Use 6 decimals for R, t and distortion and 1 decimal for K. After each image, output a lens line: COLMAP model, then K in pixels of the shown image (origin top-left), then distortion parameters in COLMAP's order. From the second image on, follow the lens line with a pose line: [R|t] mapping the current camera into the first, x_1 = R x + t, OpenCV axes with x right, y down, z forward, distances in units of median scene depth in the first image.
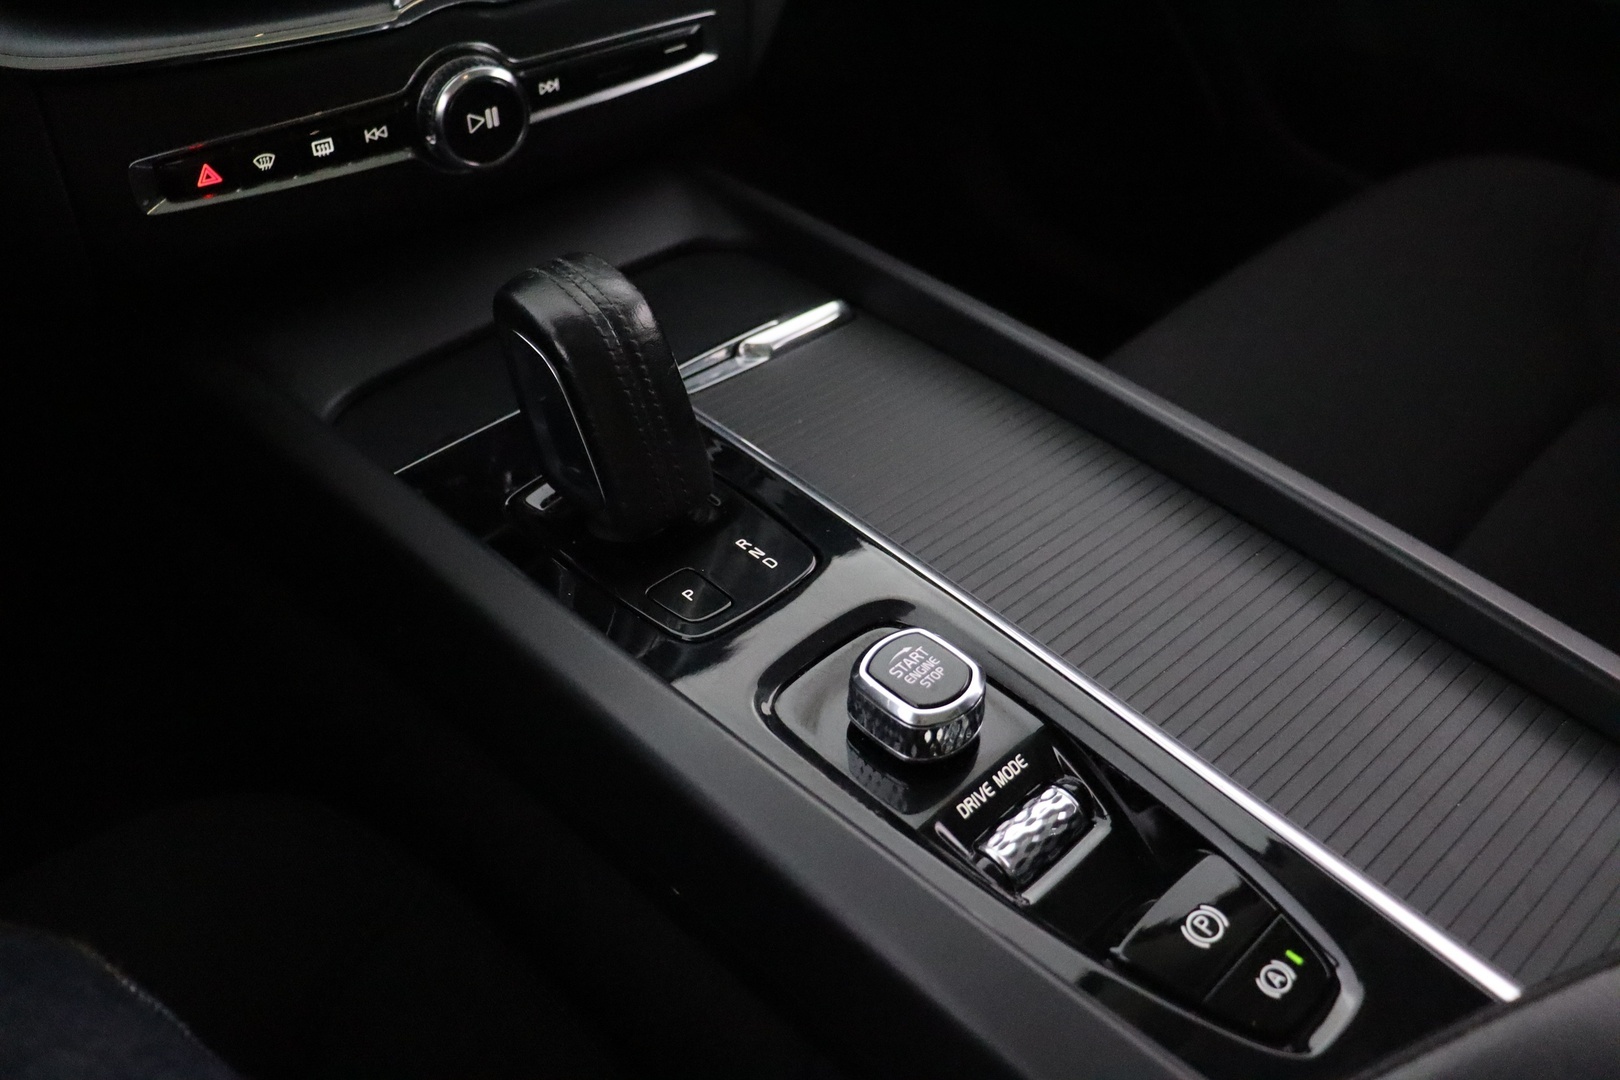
lens RADIAL K [[1444.2, 0, 810.0], [0, 1444.2, 540.0], [0, 0, 1]] dist [-0.150535, 0.120474]
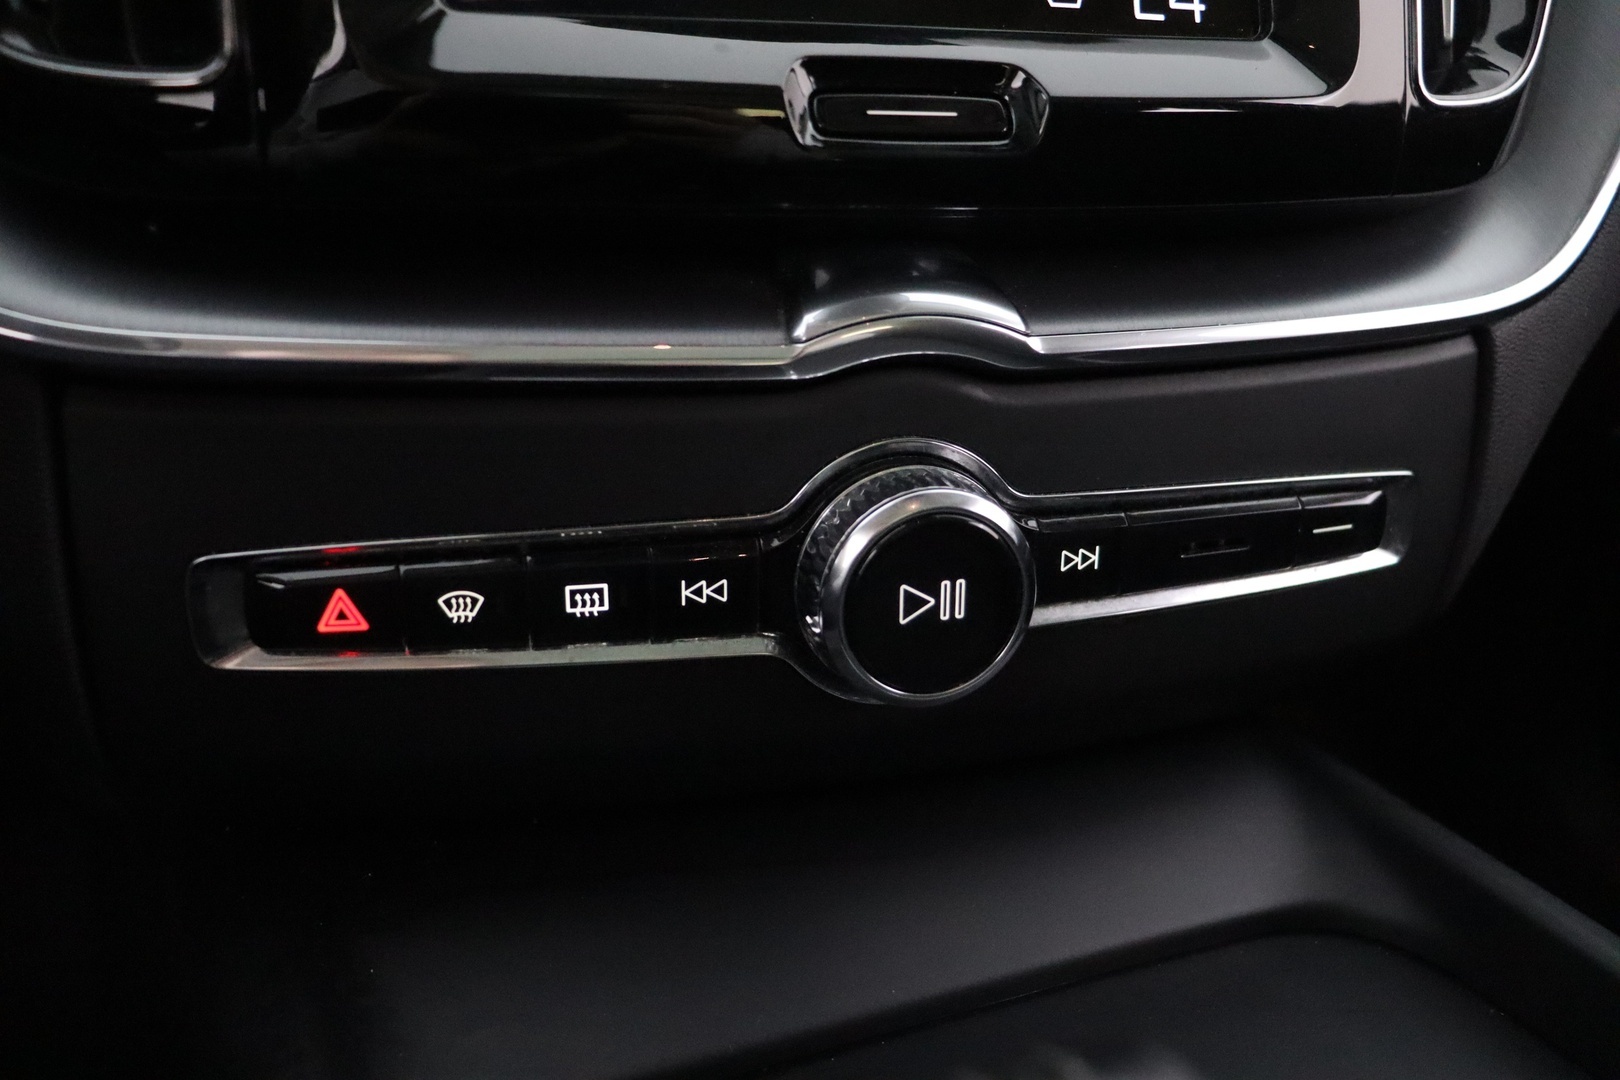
lens RADIAL K [[1444.2, 0, 810.0], [0, 1444.2, 540.0], [0, 0, 1]] dist [-0.150535, 0.120474]
pose [[0.934797, 0.131861, -0.329798, -0.117452], [-0.236363, 0.924026, -0.300514, -0.166842], [0.265116, 0.358872, 0.894944, 0.570310]]
